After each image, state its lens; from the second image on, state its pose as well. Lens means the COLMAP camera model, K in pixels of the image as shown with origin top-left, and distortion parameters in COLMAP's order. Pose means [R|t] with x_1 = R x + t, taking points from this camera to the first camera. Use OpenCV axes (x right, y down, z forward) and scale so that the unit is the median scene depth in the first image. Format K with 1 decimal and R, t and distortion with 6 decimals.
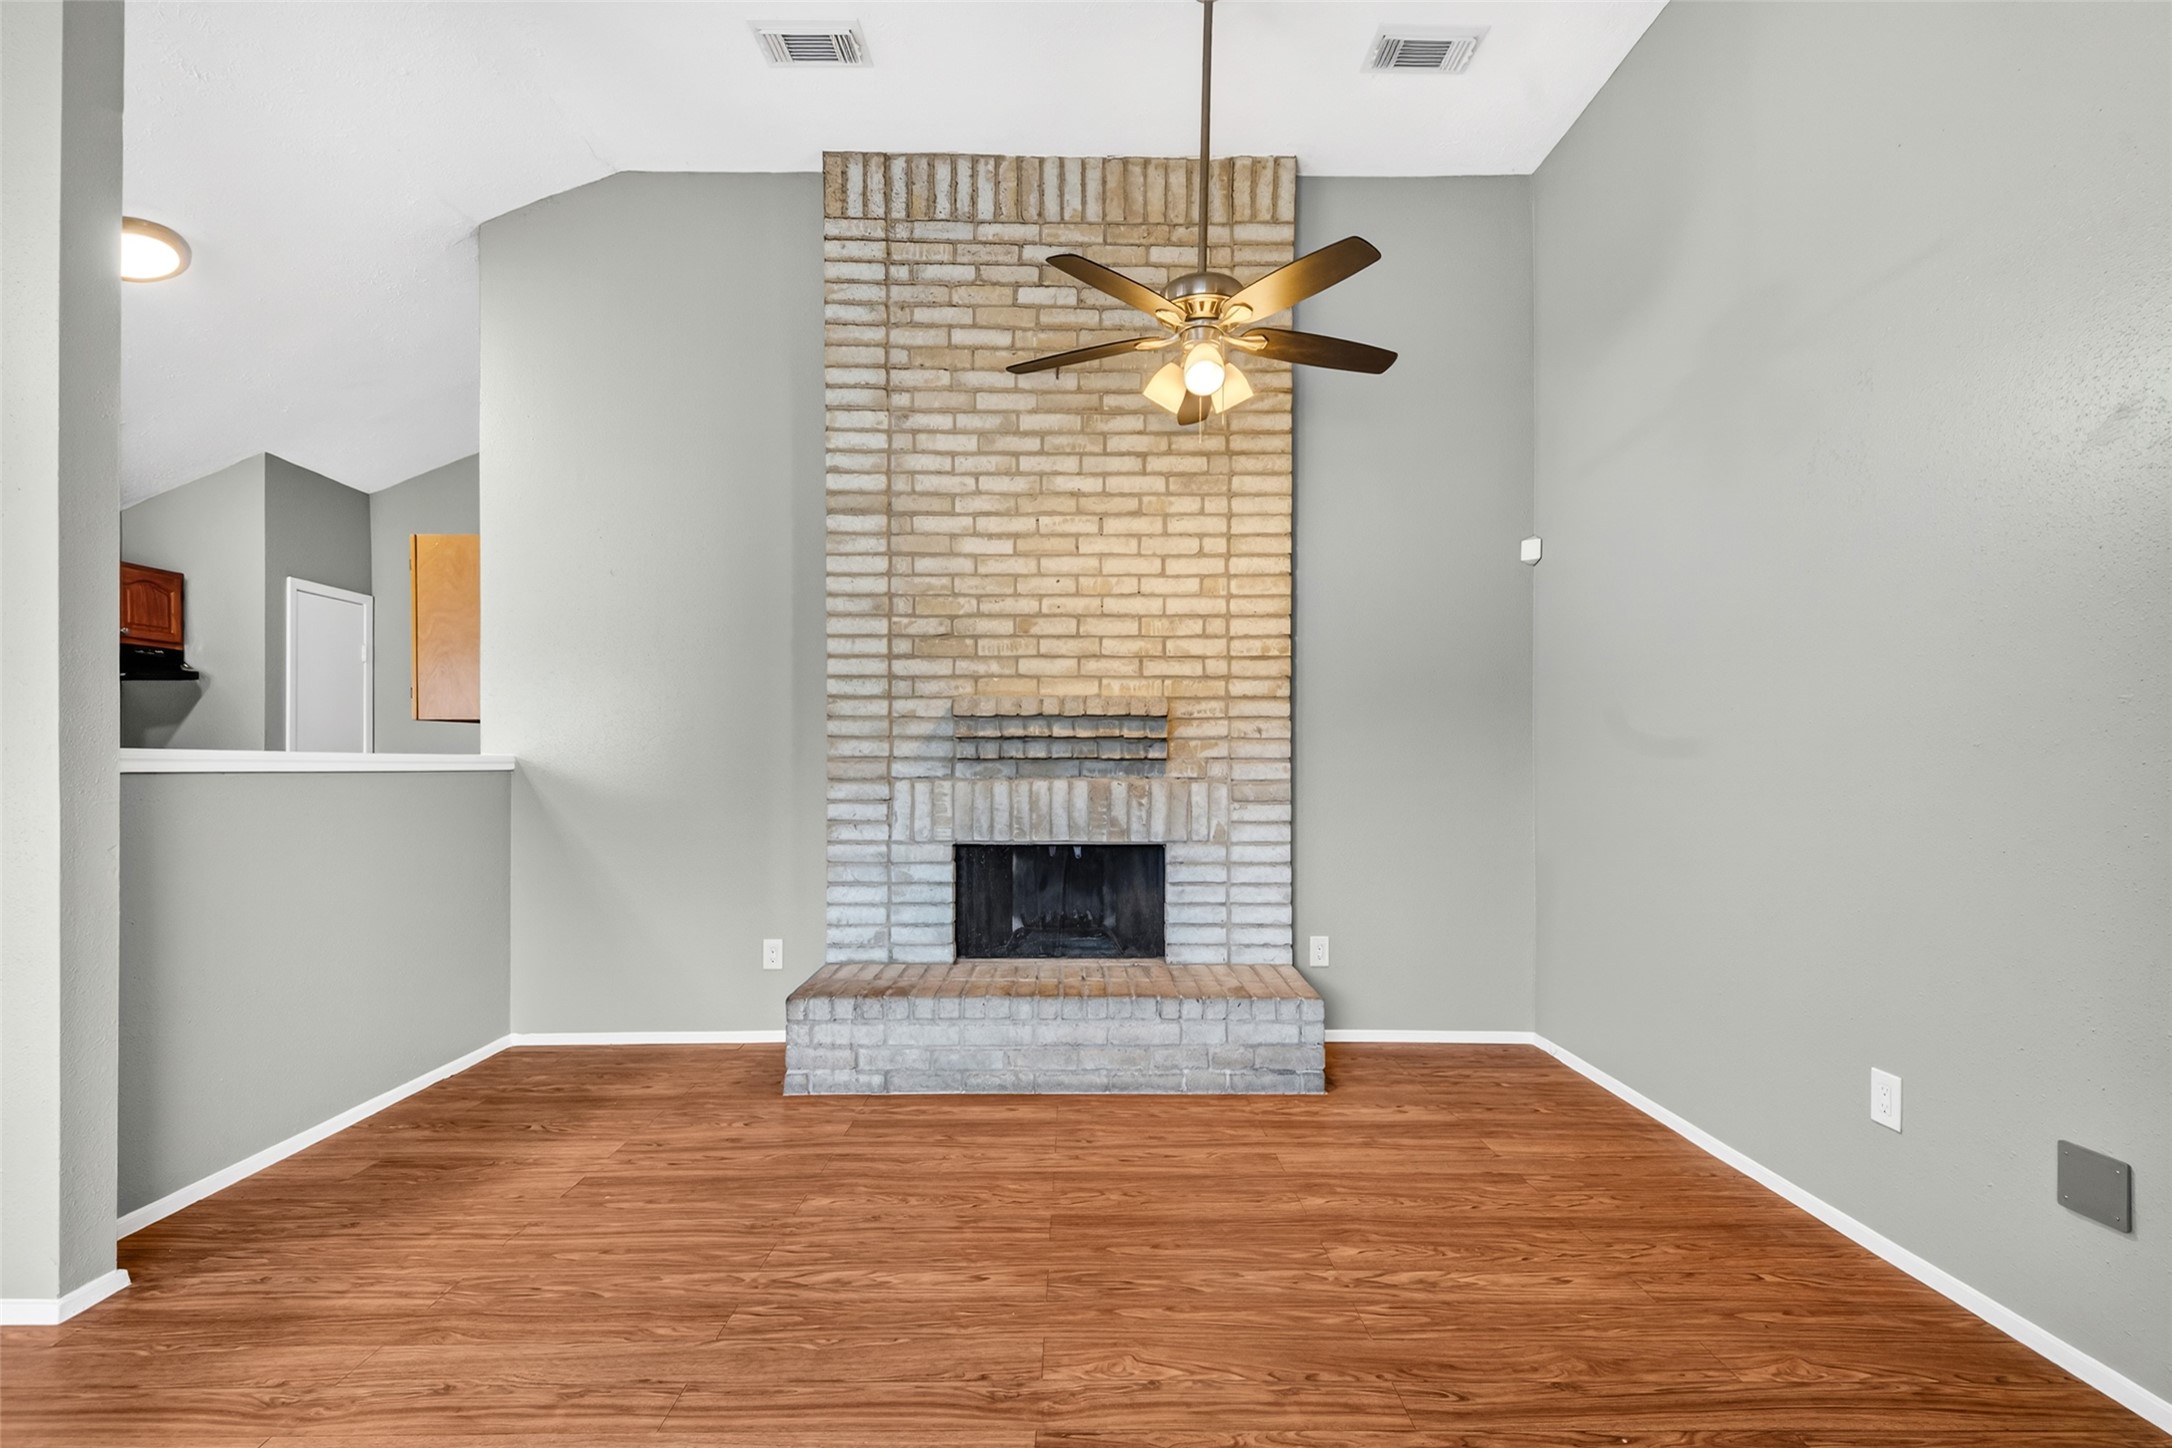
lens RADIAL K [[940.7, 0, 1087.7], [0, 940.7, 750.0], [0, 0, 1]] dist [0.068415, -0.039803]
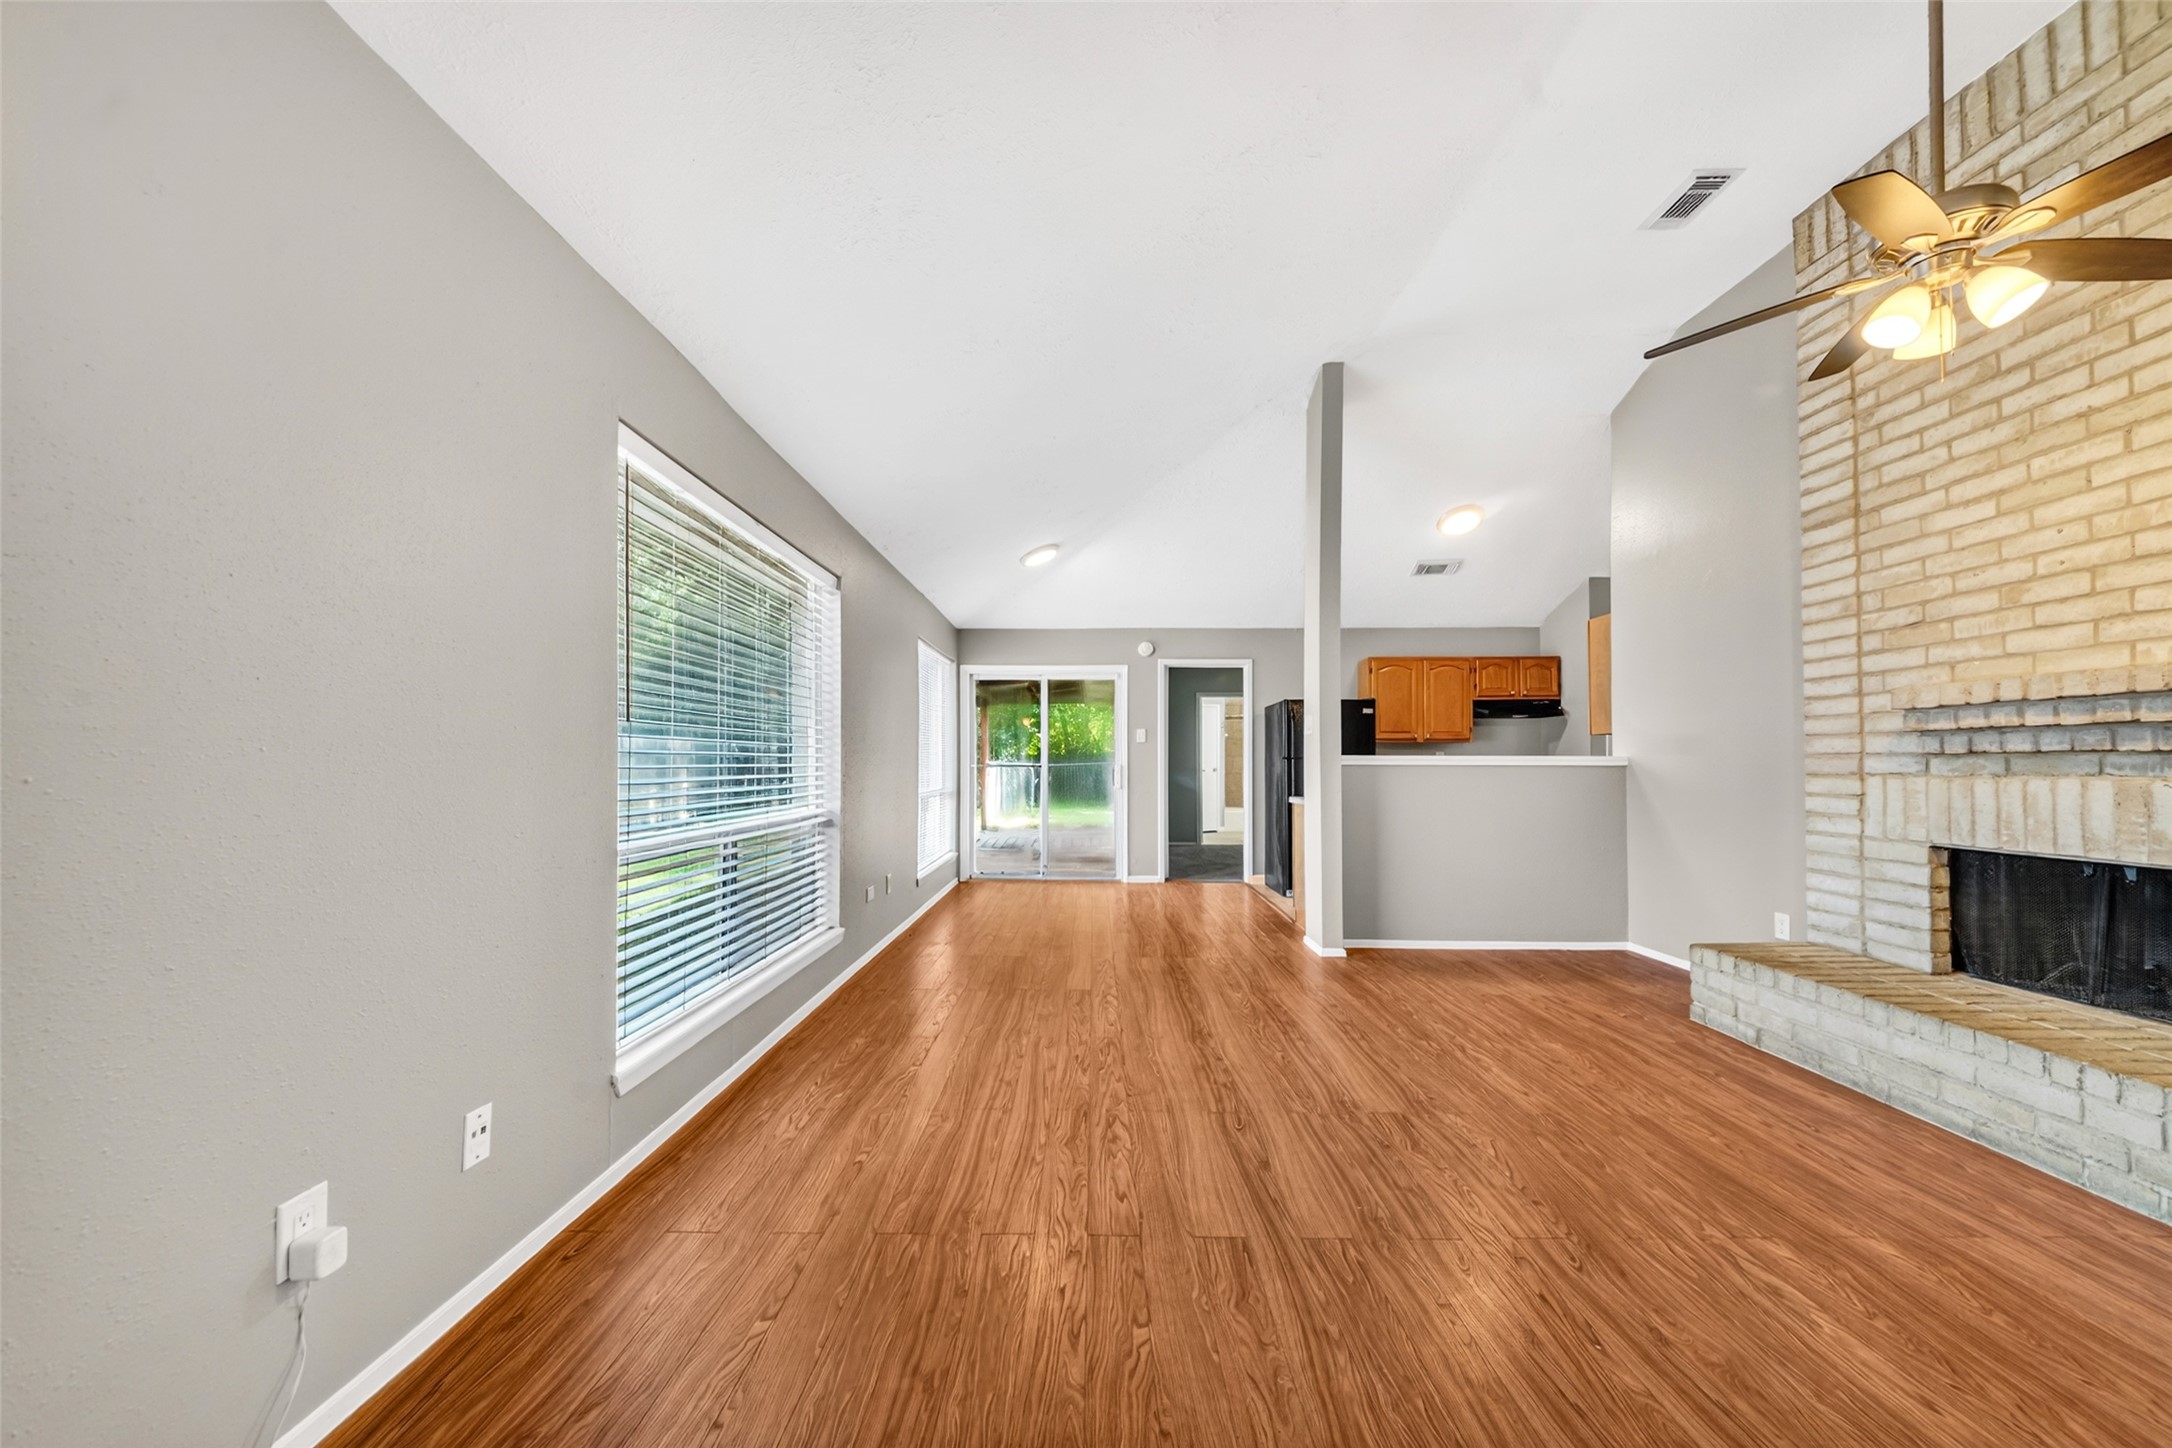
lens RADIAL K [[822.3, 0, 1086.0], [0, 822.3, 724.0], [0, 0, 1]] dist [-0.001288, -0.000472]
pose [[-0.033665, -0.050213, -0.998171, 0.699177], [0.011863, 0.998647, -0.050637, 0.010904], [0.999363, -0.013546, -0.033024, 0.195173]]
